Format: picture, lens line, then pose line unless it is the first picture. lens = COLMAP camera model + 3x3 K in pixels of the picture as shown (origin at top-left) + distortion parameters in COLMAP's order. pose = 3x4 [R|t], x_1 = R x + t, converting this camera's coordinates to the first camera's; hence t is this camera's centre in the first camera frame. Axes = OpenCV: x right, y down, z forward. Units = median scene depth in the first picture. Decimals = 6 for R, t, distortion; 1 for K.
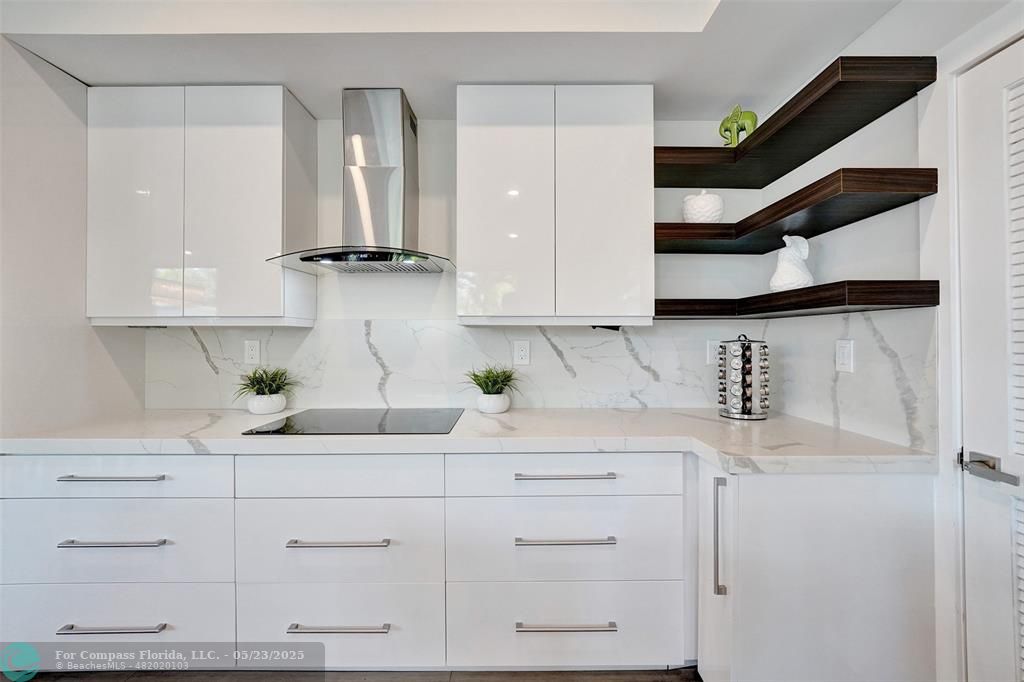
lens RADIAL K [[425.2, 0, 514.7], [0, 425.2, 338.5], [0, 0, 1]] dist [-0.000268, 0.000235]
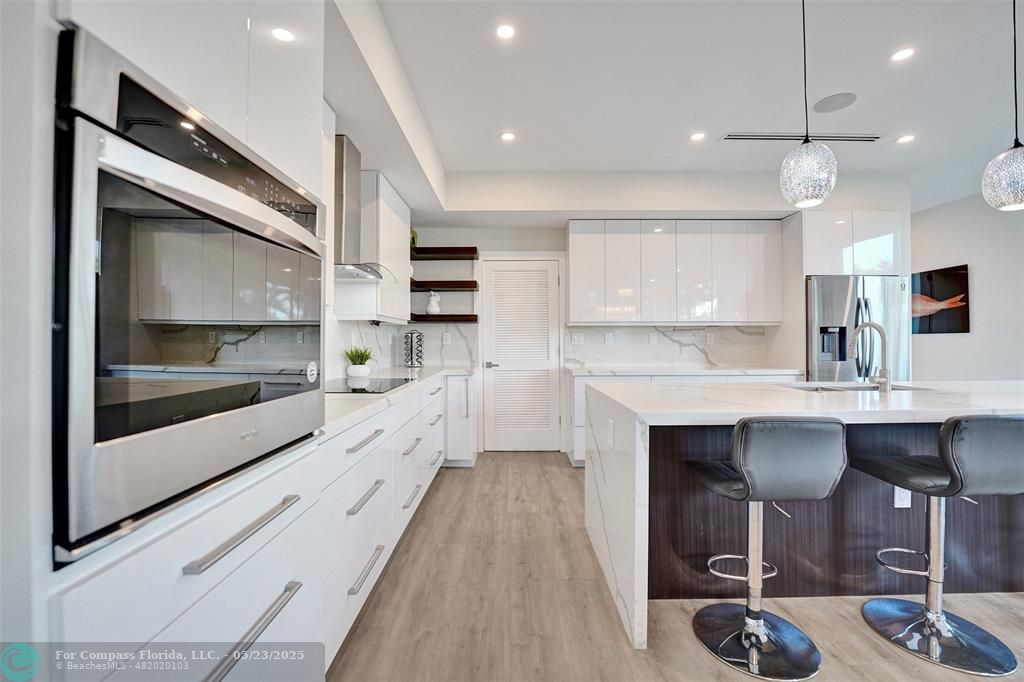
lens RADIAL K [[425.2, 0, 514.7], [0, 425.2, 338.5], [0, 0, 1]] dist [-0.000268, 0.000235]
pose [[0.094894, -0.002459, 0.995484, -1.733205], [0.002388, 0.999995, 0.002242, 0.032560], [-0.995485, 0.002165, 0.094899, 0.260570]]
